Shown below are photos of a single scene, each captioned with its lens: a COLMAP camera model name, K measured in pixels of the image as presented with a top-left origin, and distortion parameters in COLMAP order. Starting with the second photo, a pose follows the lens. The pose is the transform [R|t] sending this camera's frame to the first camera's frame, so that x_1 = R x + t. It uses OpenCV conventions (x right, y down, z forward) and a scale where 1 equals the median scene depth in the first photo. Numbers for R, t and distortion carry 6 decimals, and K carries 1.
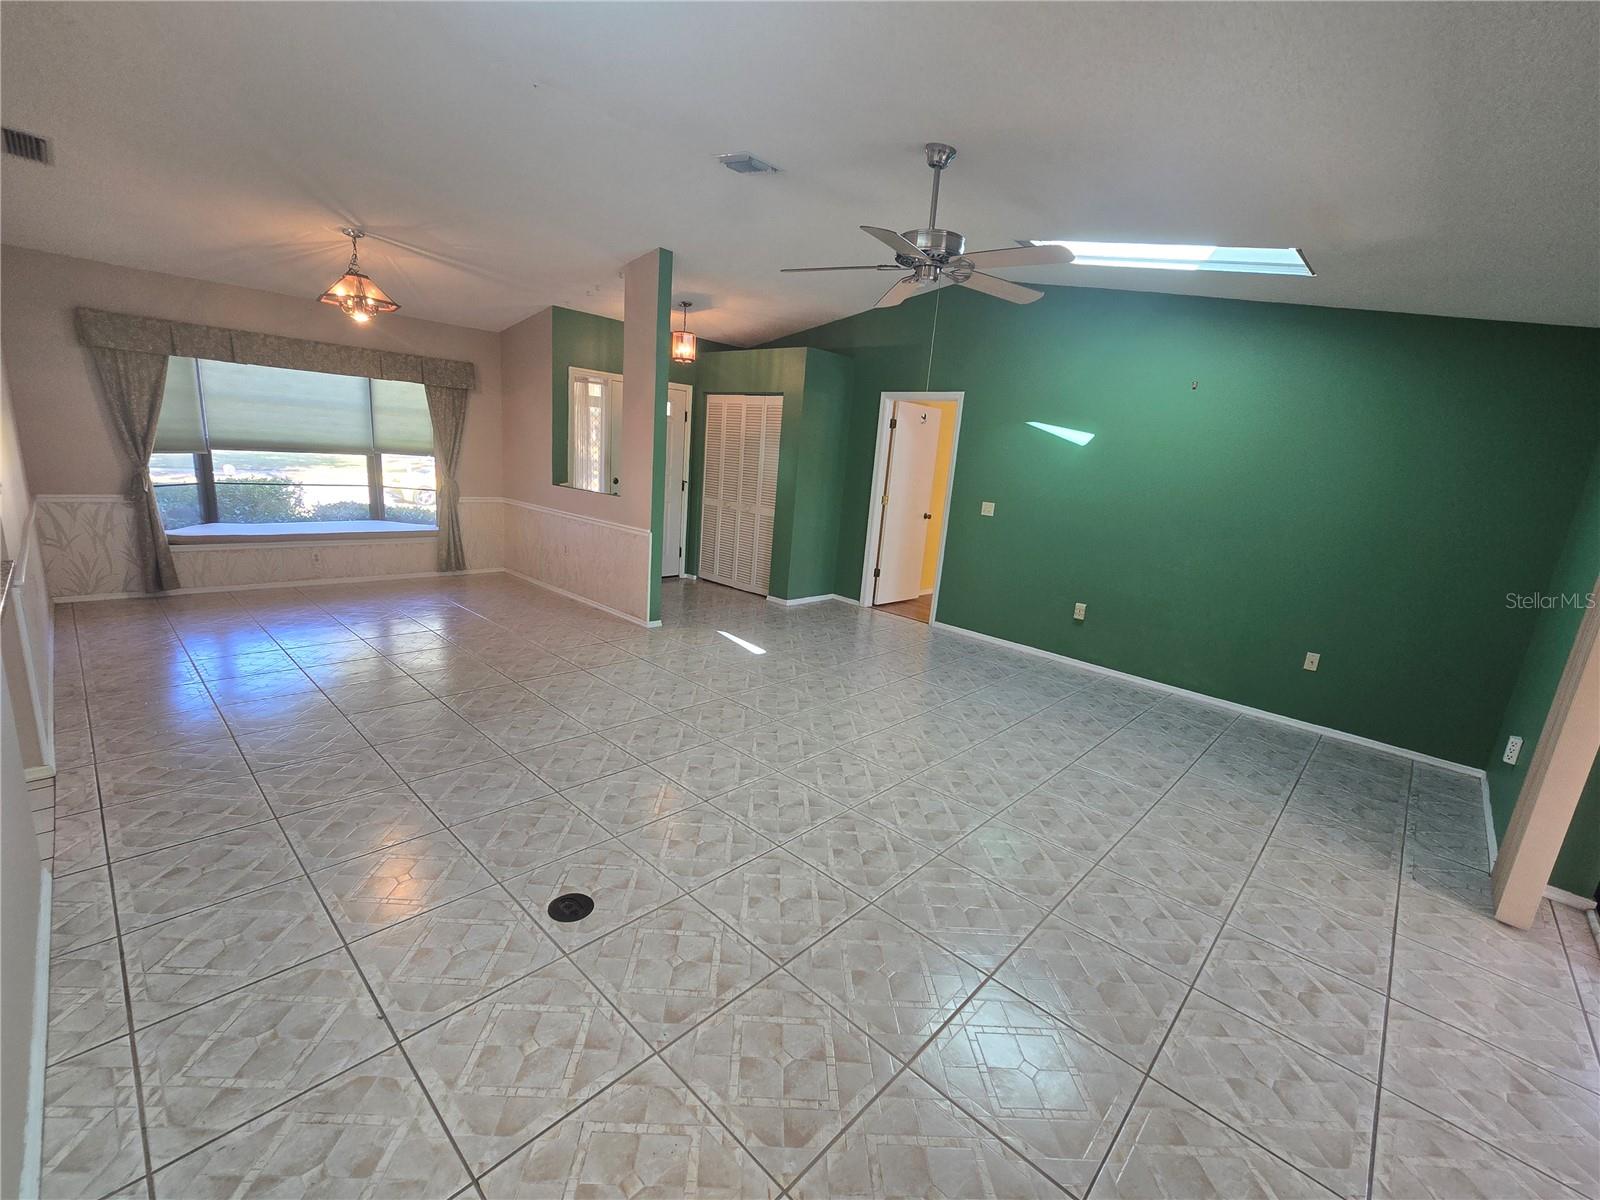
lens RADIAL K [[685.9, 0, 793.0], [0, 685.9, 603.0], [0, 0, 1]] dist [-0.000318, -0.000063]
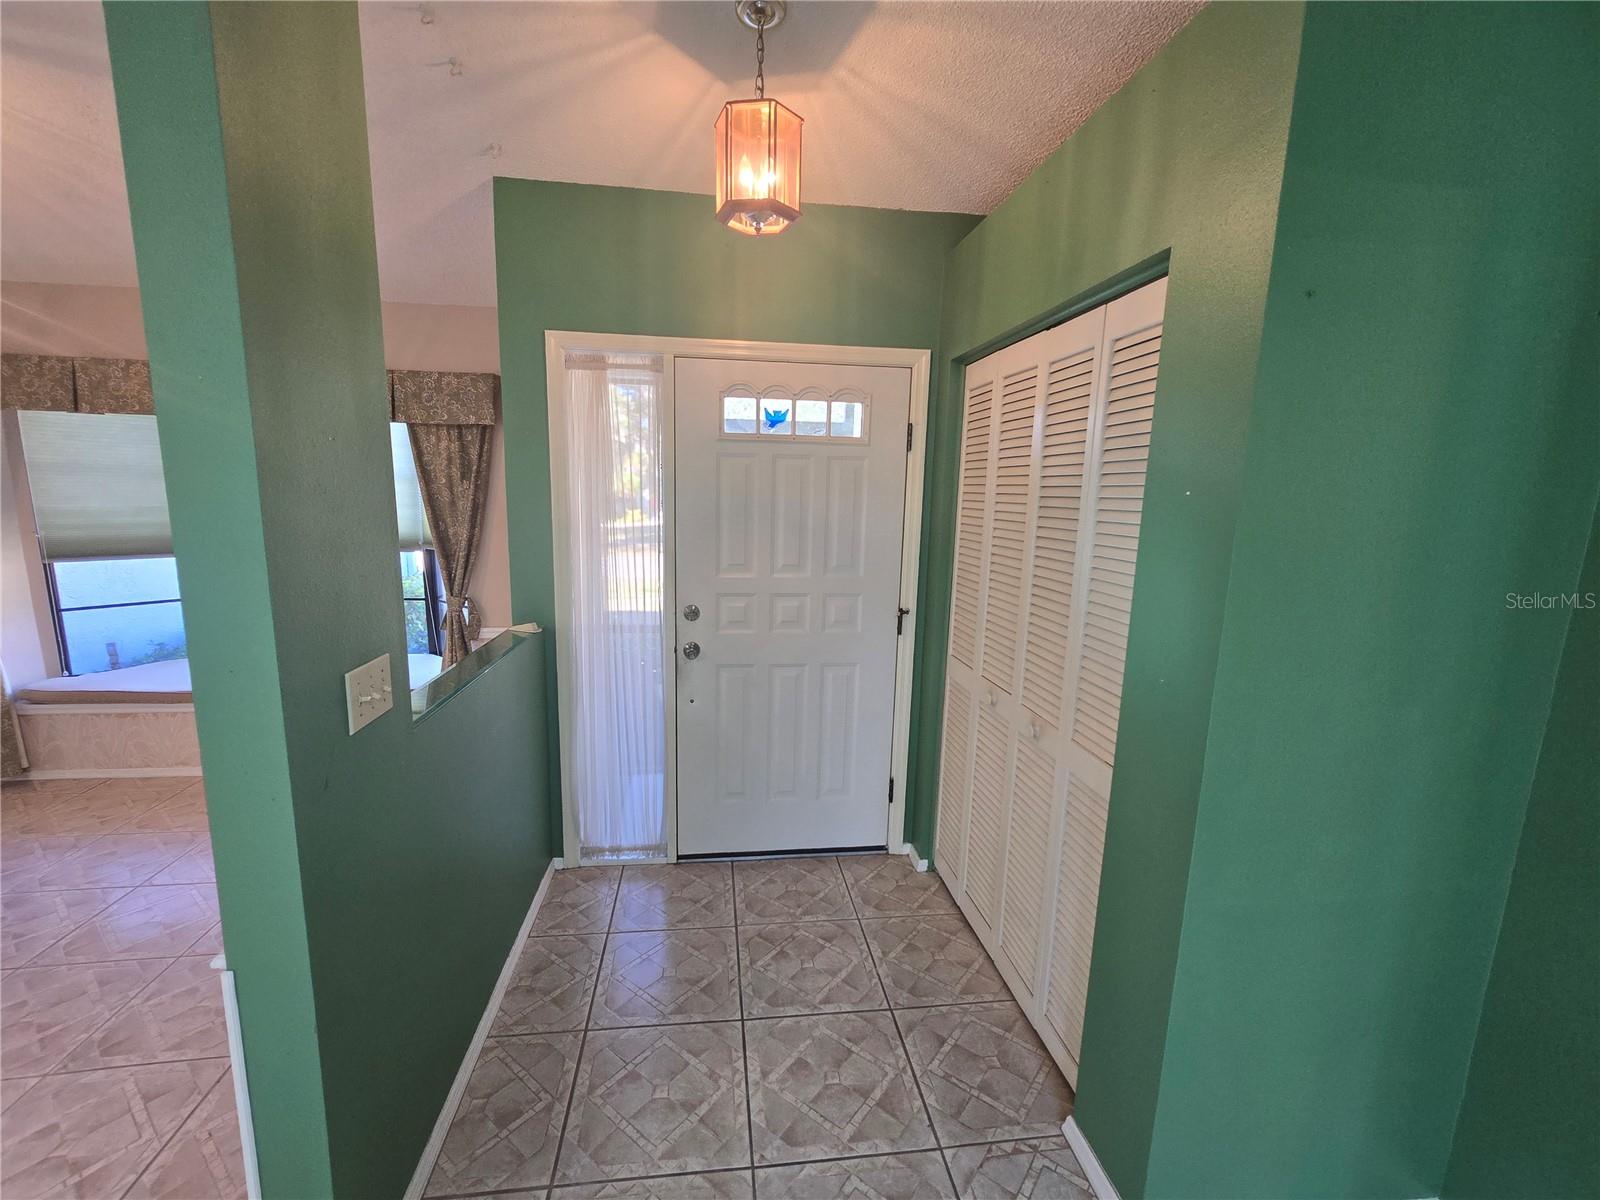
lens RADIAL K [[685.9, 0, 793.0], [0, 685.9, 603.0], [0, 0, 1]] dist [-0.000318, -0.000063]
pose [[0.768598, 0.044232, -0.638201, 0.039922], [-0.104626, 0.992866, -0.057190, -0.180416], [0.631118, 0.110728, 0.767743, 0.793197]]
